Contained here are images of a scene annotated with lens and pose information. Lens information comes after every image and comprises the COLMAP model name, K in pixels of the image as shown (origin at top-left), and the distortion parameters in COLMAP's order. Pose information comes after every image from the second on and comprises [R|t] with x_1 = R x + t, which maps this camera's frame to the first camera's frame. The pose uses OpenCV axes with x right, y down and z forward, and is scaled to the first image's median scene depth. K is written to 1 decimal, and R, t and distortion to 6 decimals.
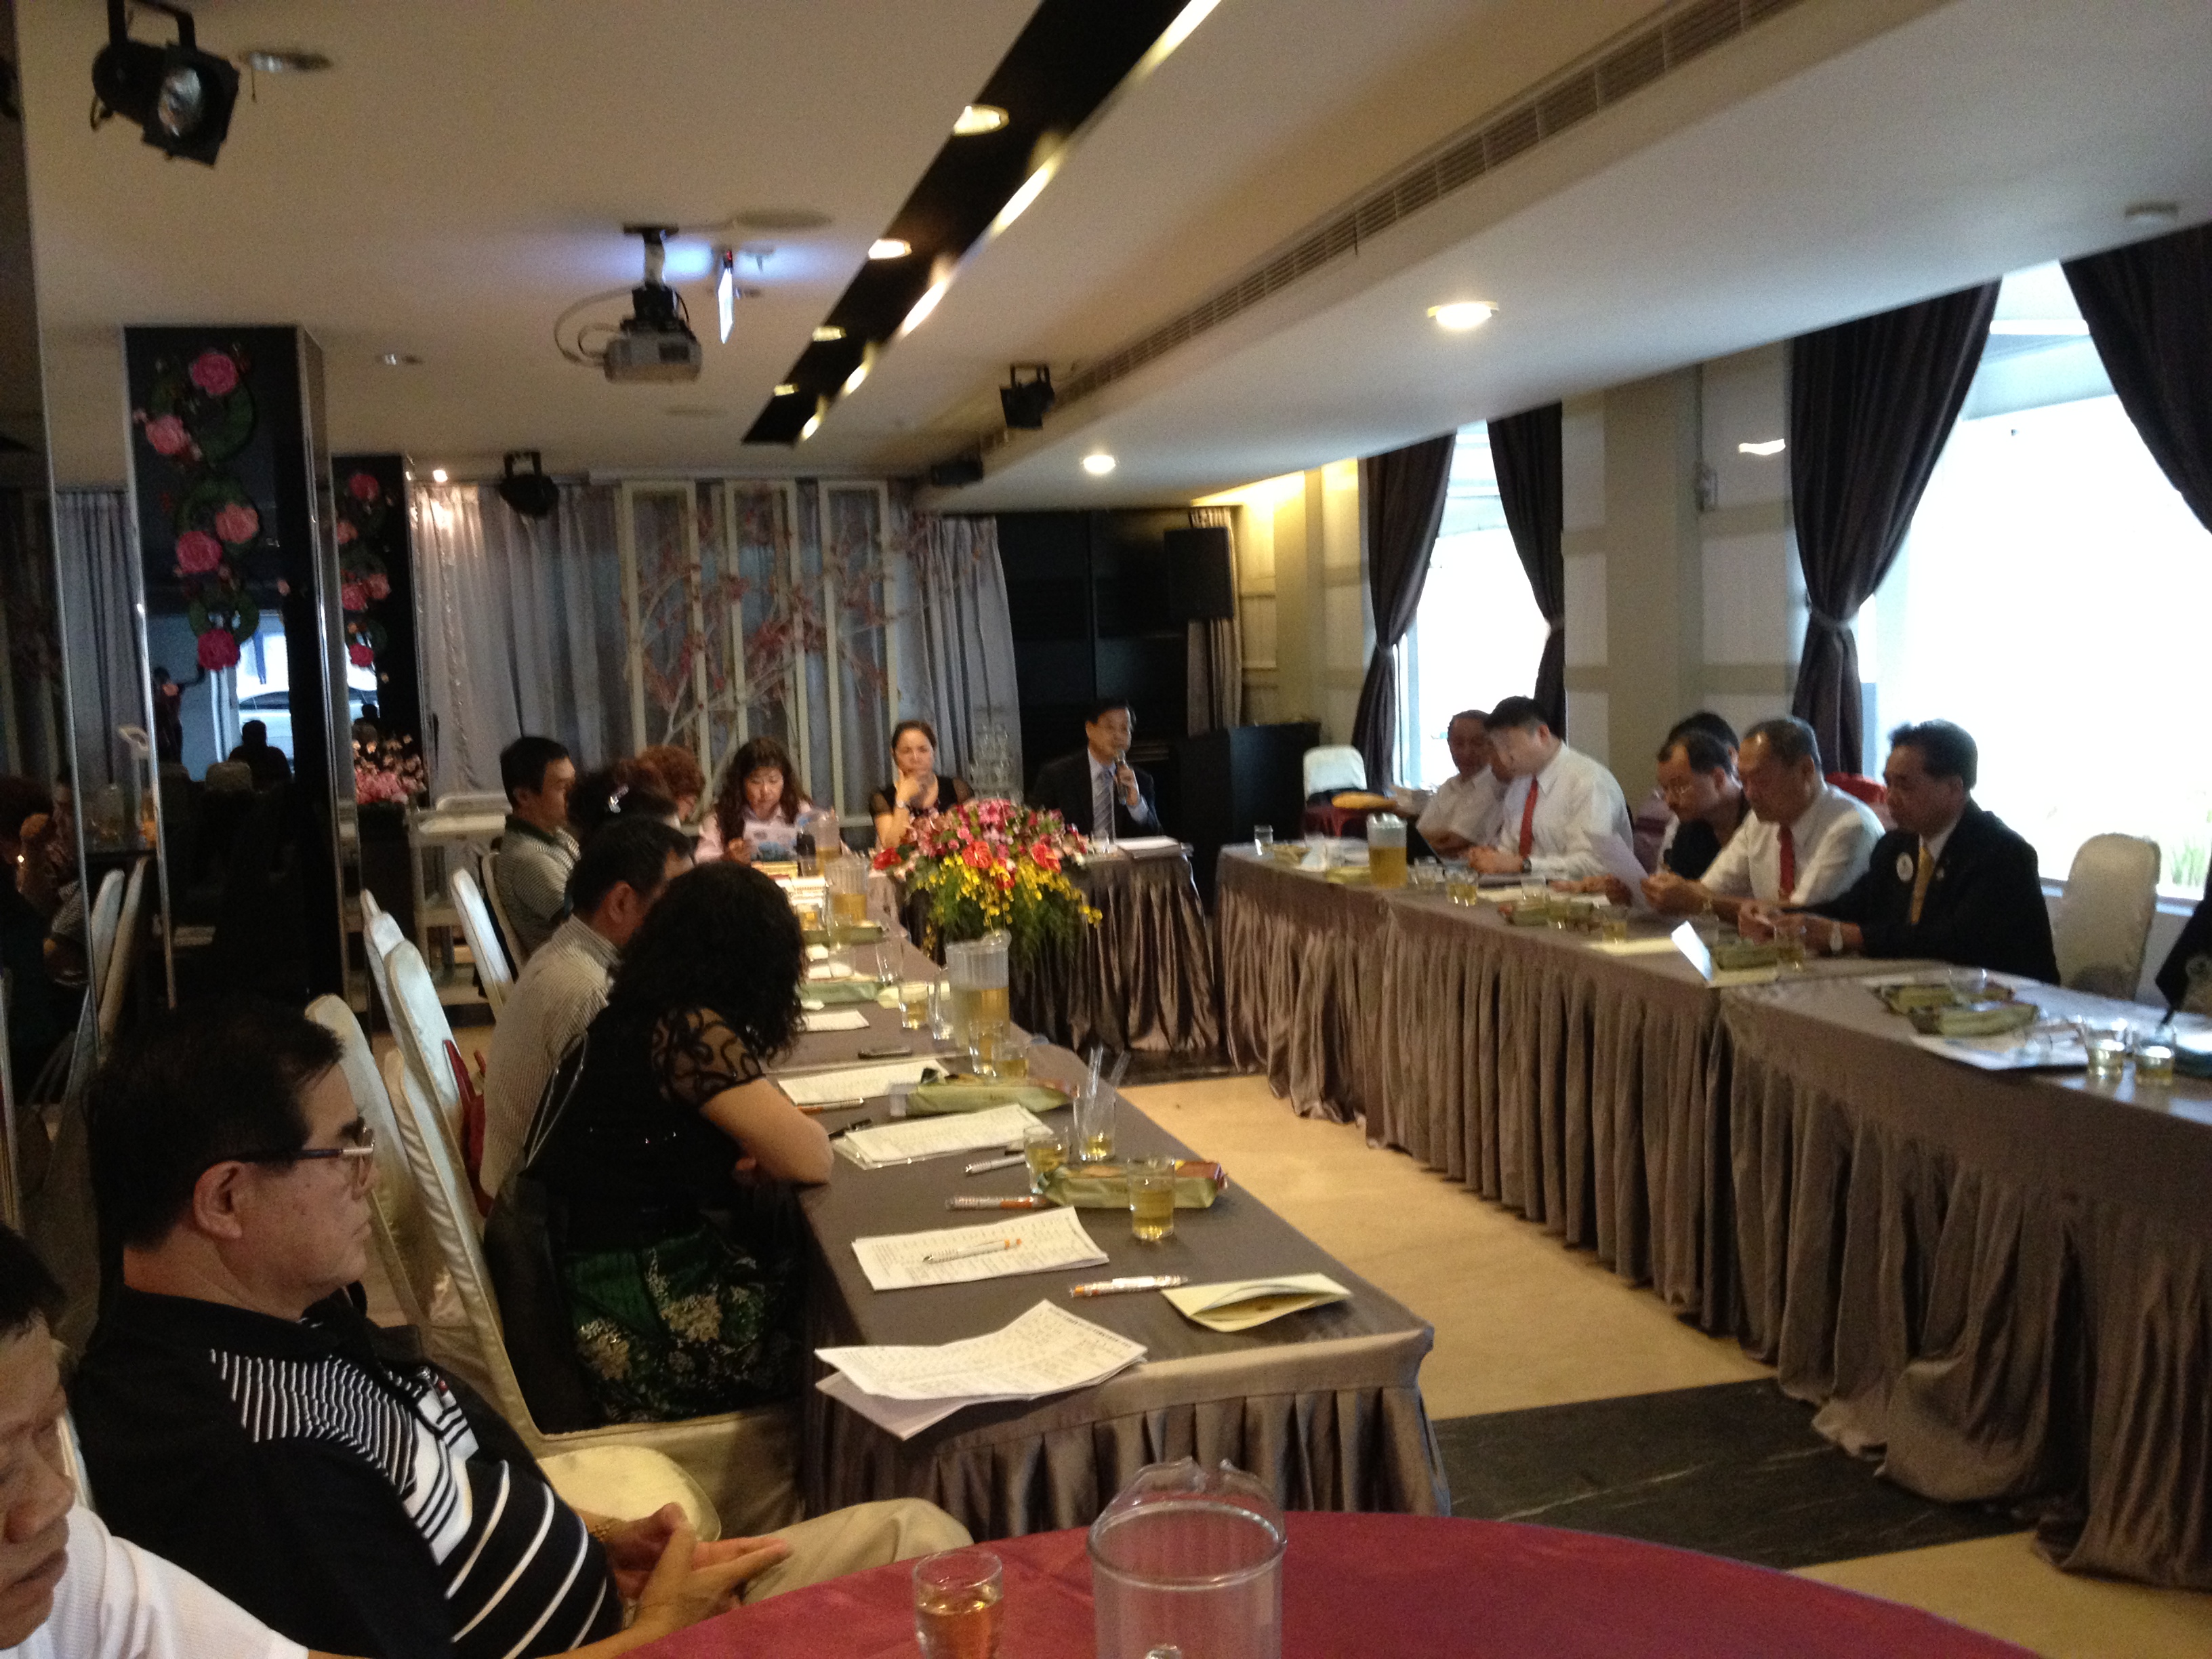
lens RADIAL K [[2054.4, 0, 1104.5], [0, 2054.4, 837.0], [0, 0, 1]] dist [0.128669, -0.259238]
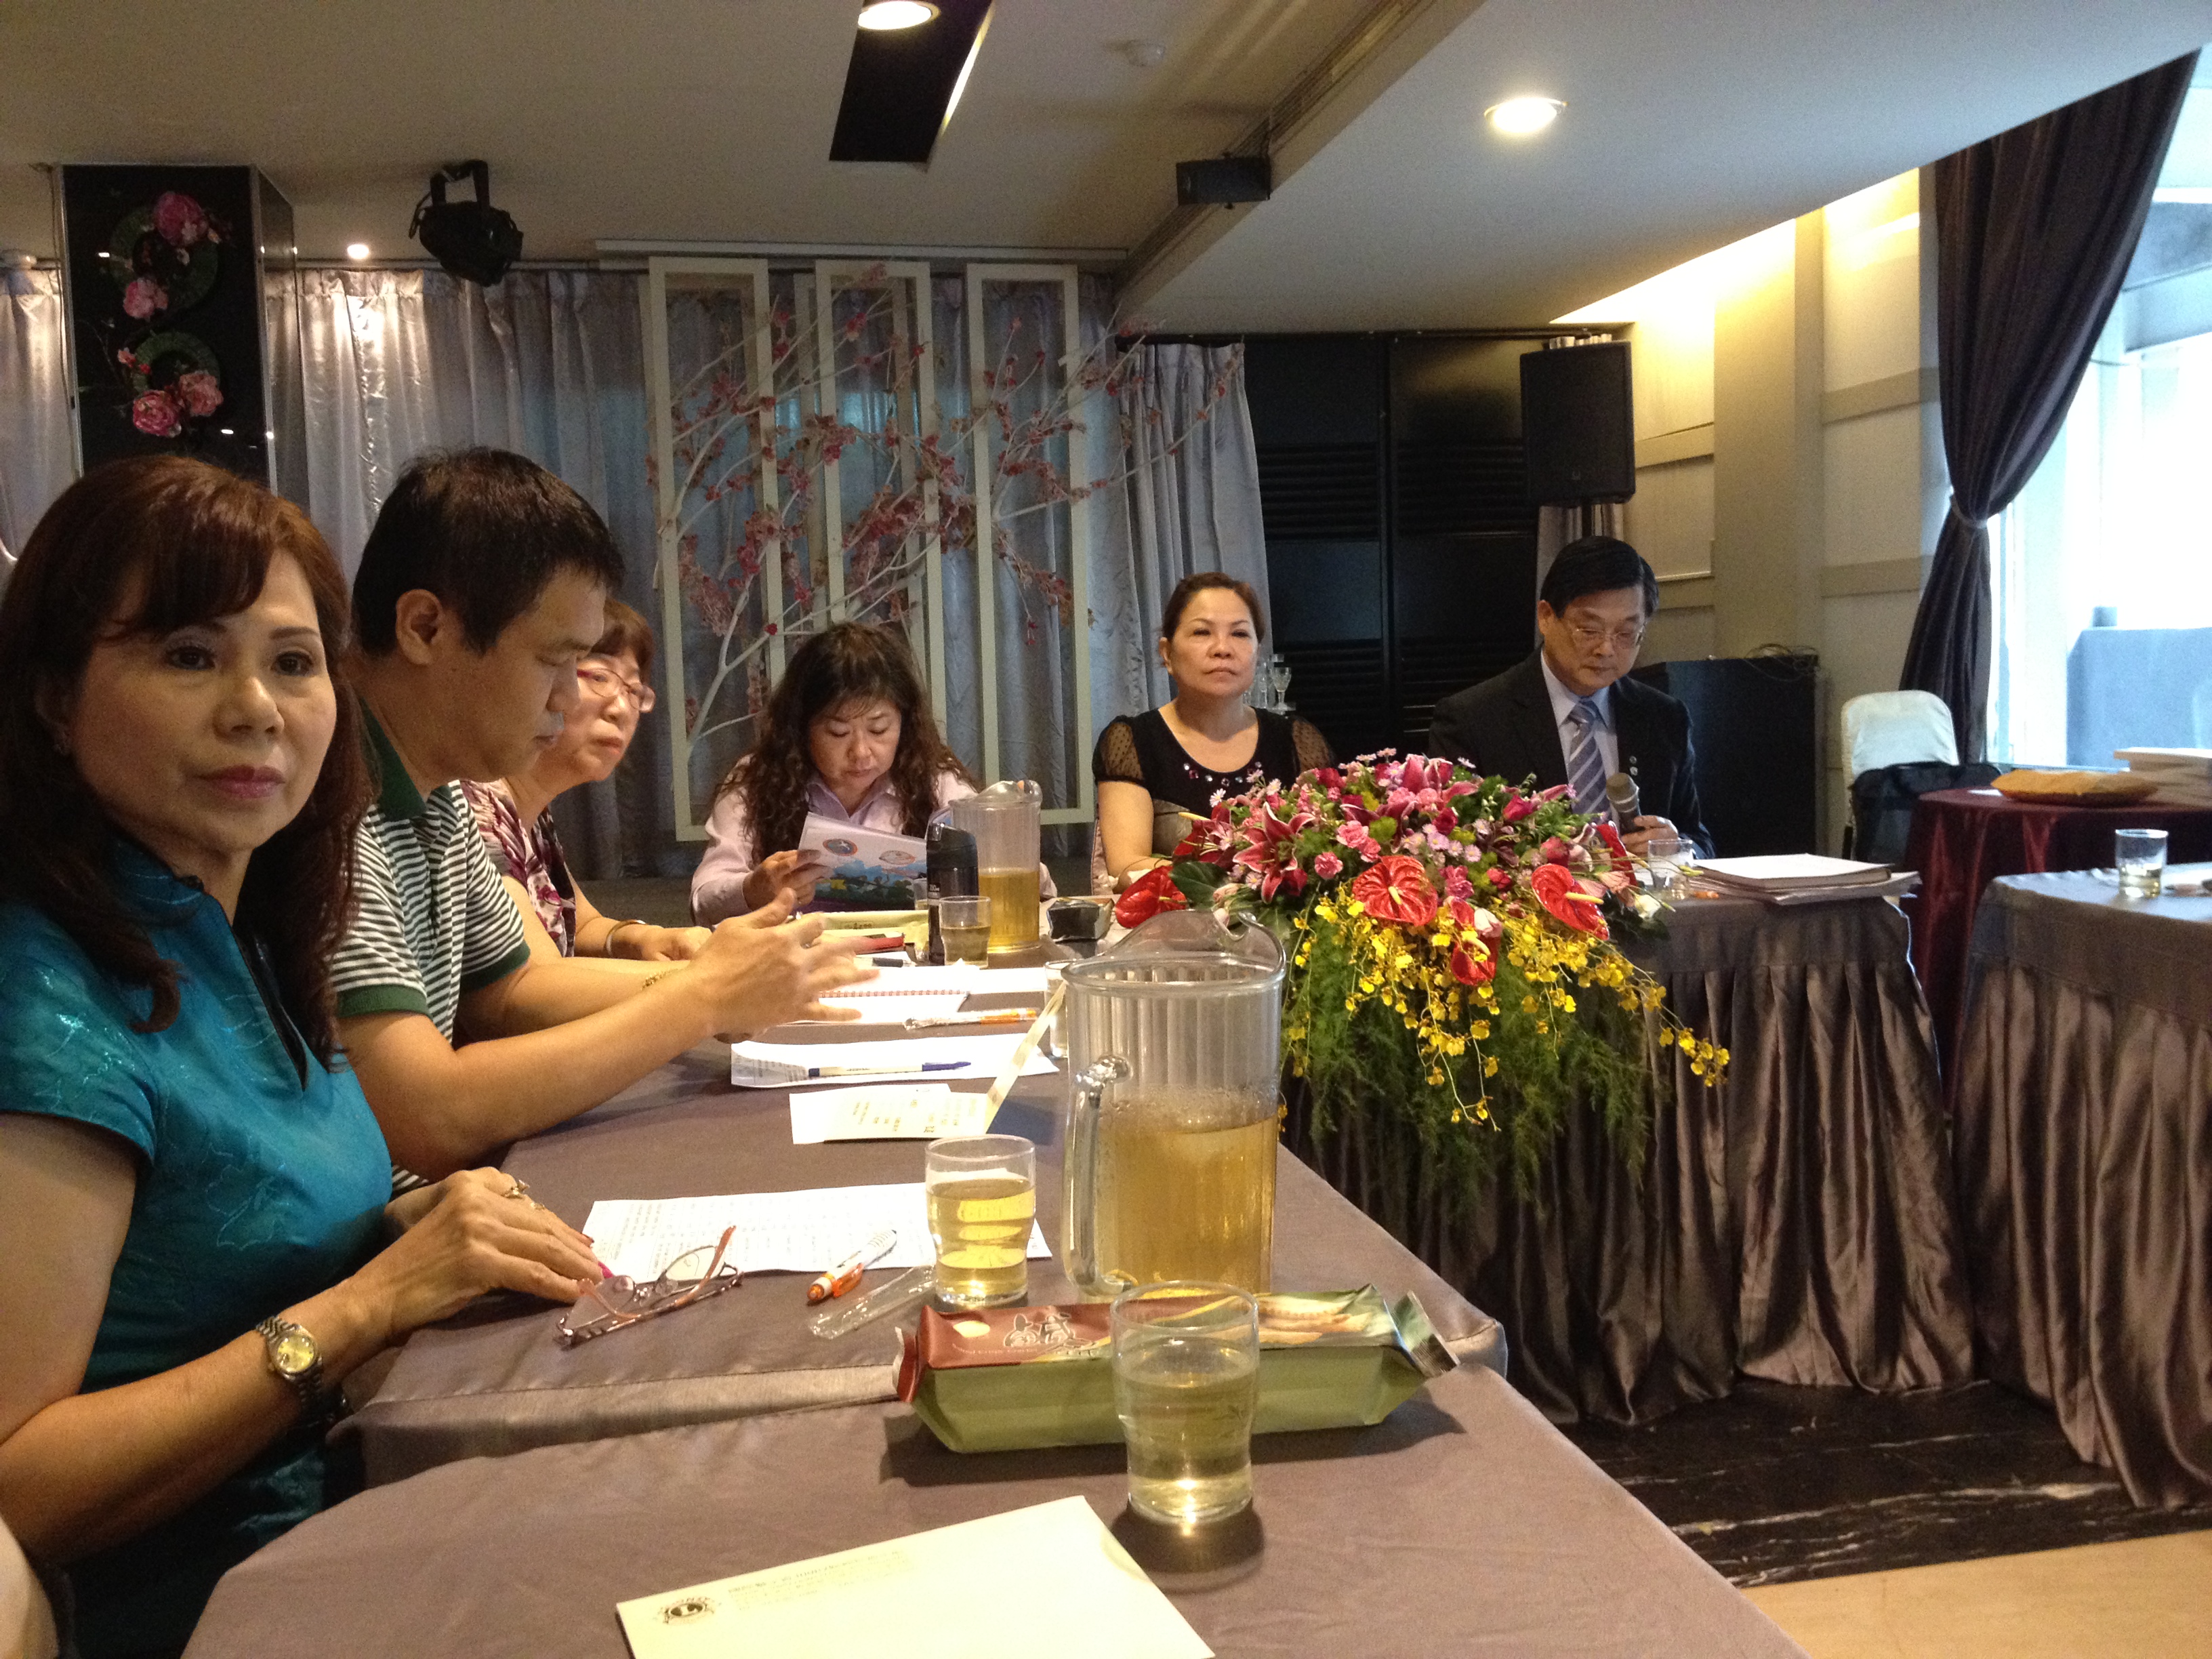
lens RADIAL K [[2062.1, 0, 1100.4], [0, 2062.1, 825.9], [0, 0, 1]] dist [0.117462, -0.261354]
pose [[0.997986, 0.009982, -0.062646, -0.091741], [-0.010711, 0.999879, -0.011304, 0.001295], [0.062525, 0.011952, 0.997972, 0.608813]]
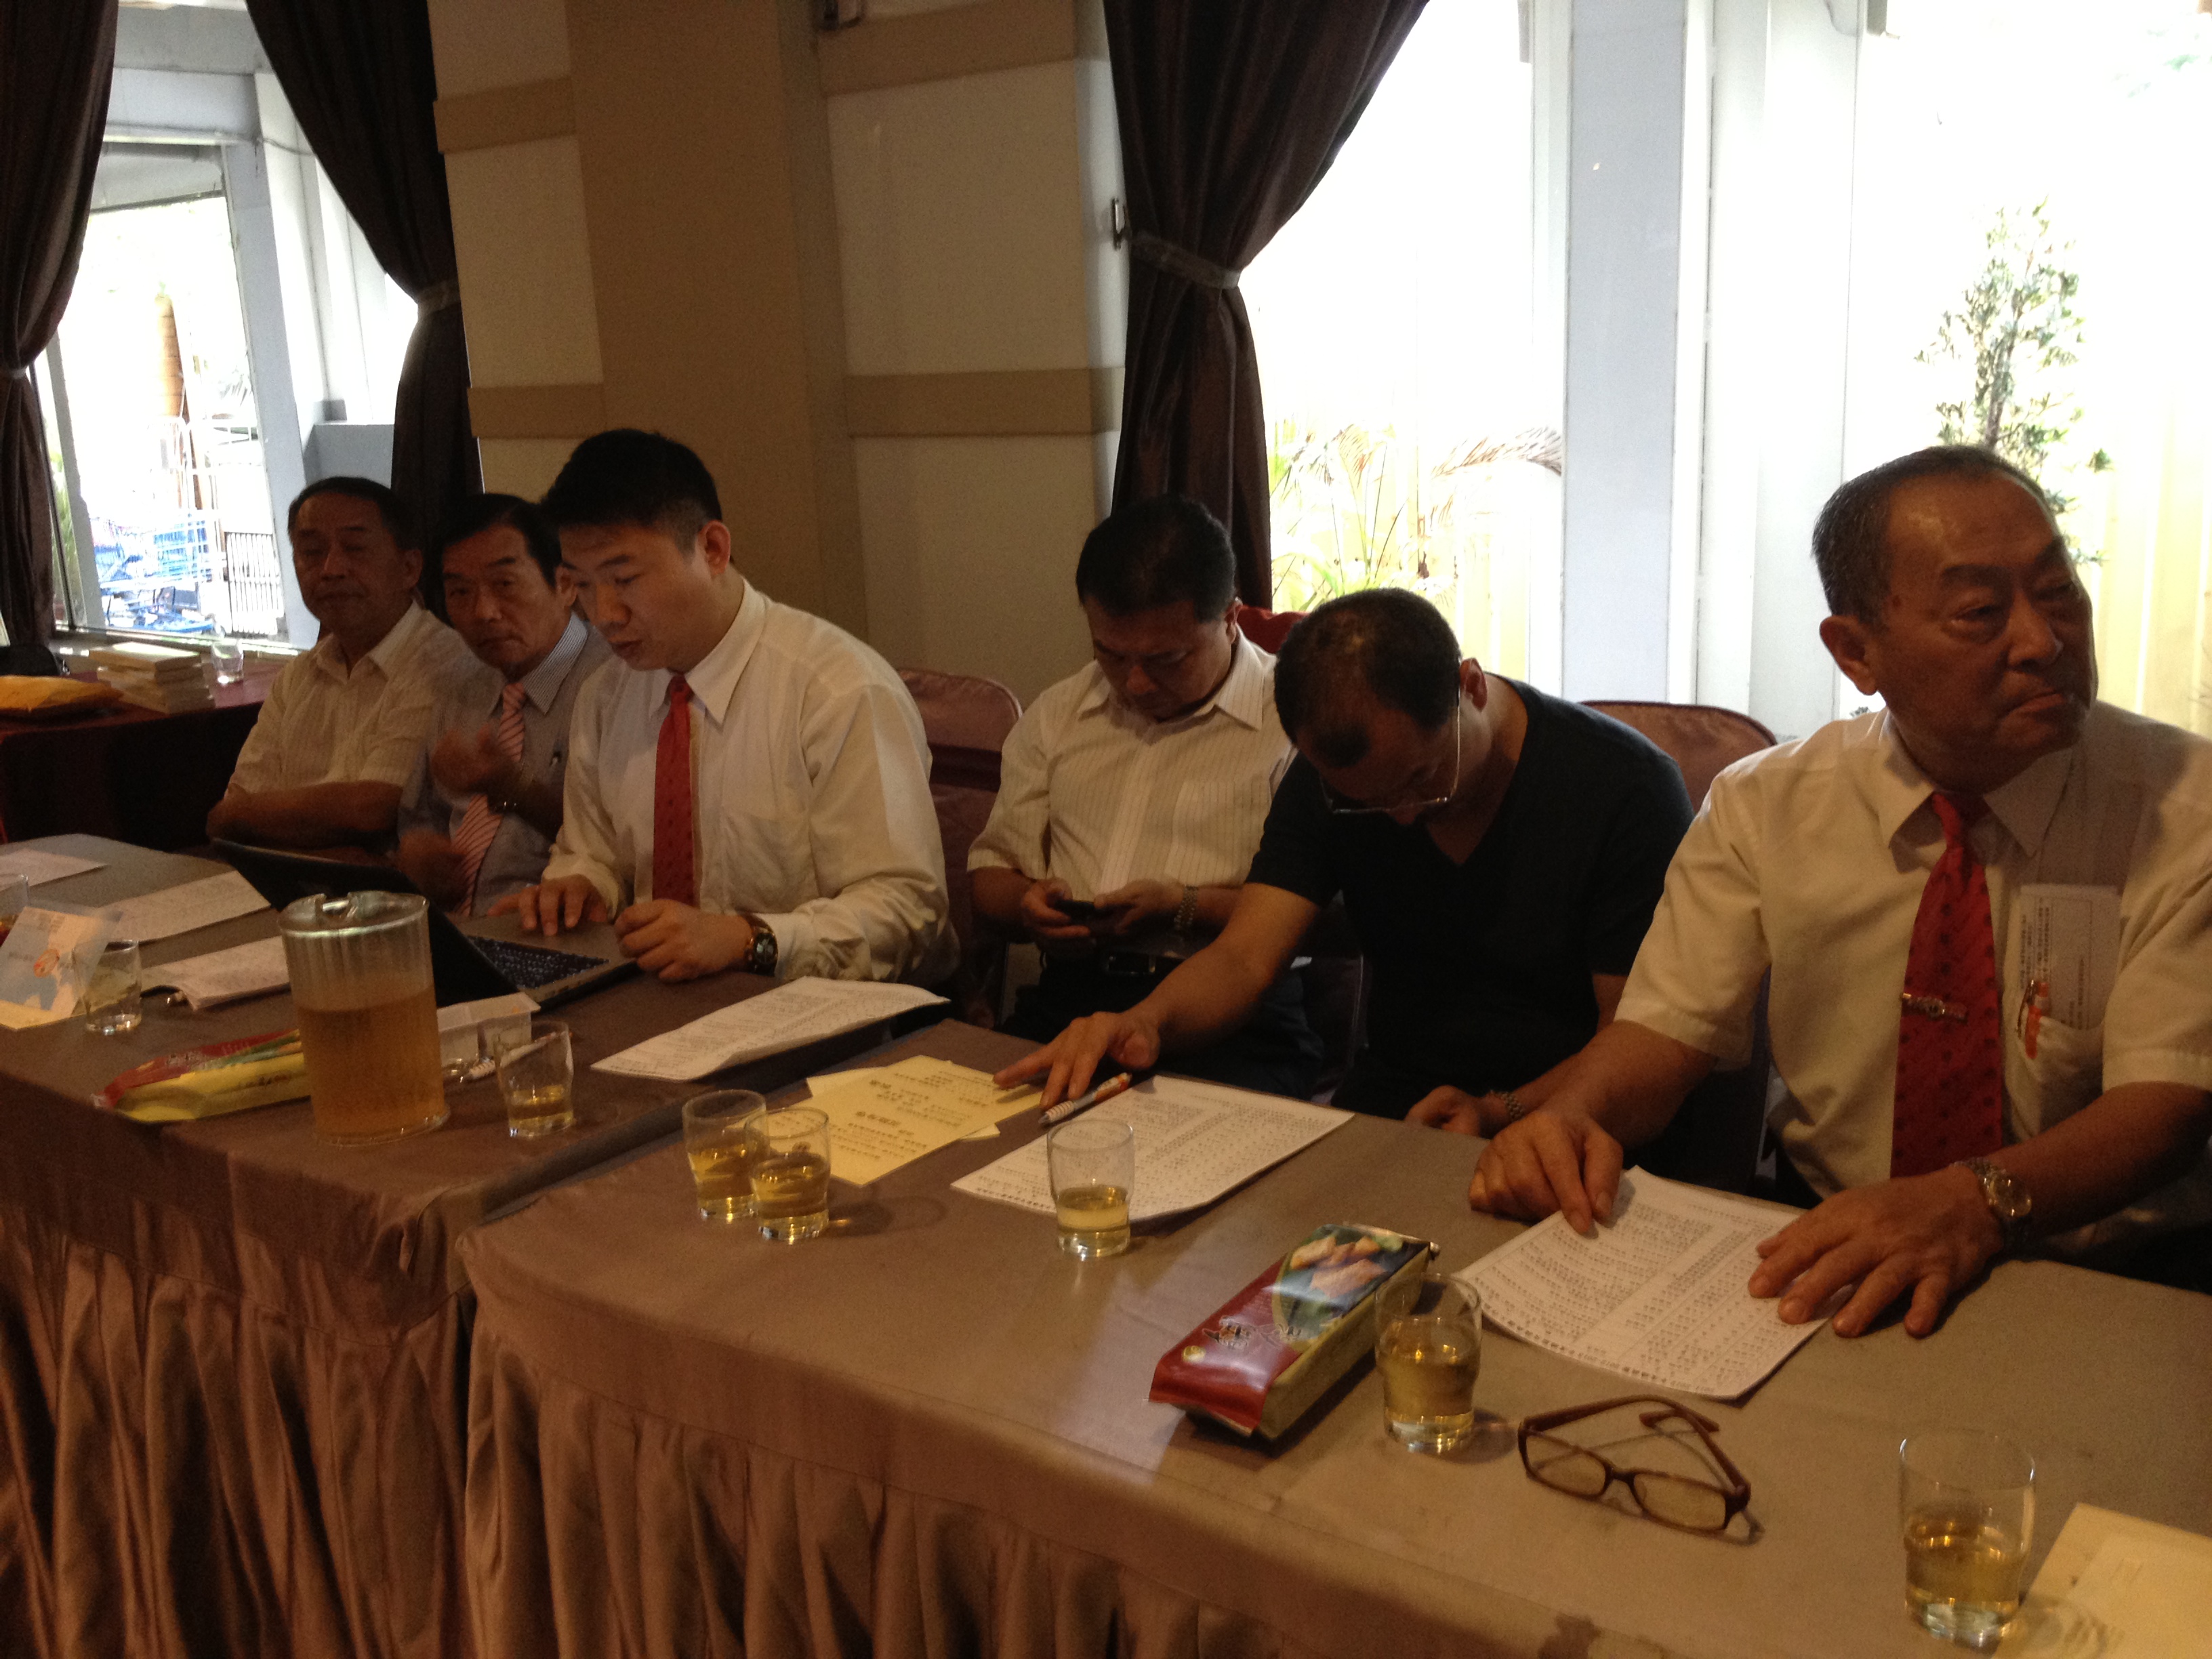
lens RADIAL K [[2054.4, 0, 1104.5], [0, 2054.4, 837.0], [0, 0, 1]] dist [0.128669, -0.259238]
pose [[0.793077, -0.138828, 0.593090, 0.042145], [0.068161, 0.987792, 0.140074, -0.043087], [-0.605296, -0.070664, 0.792858, 0.596718]]
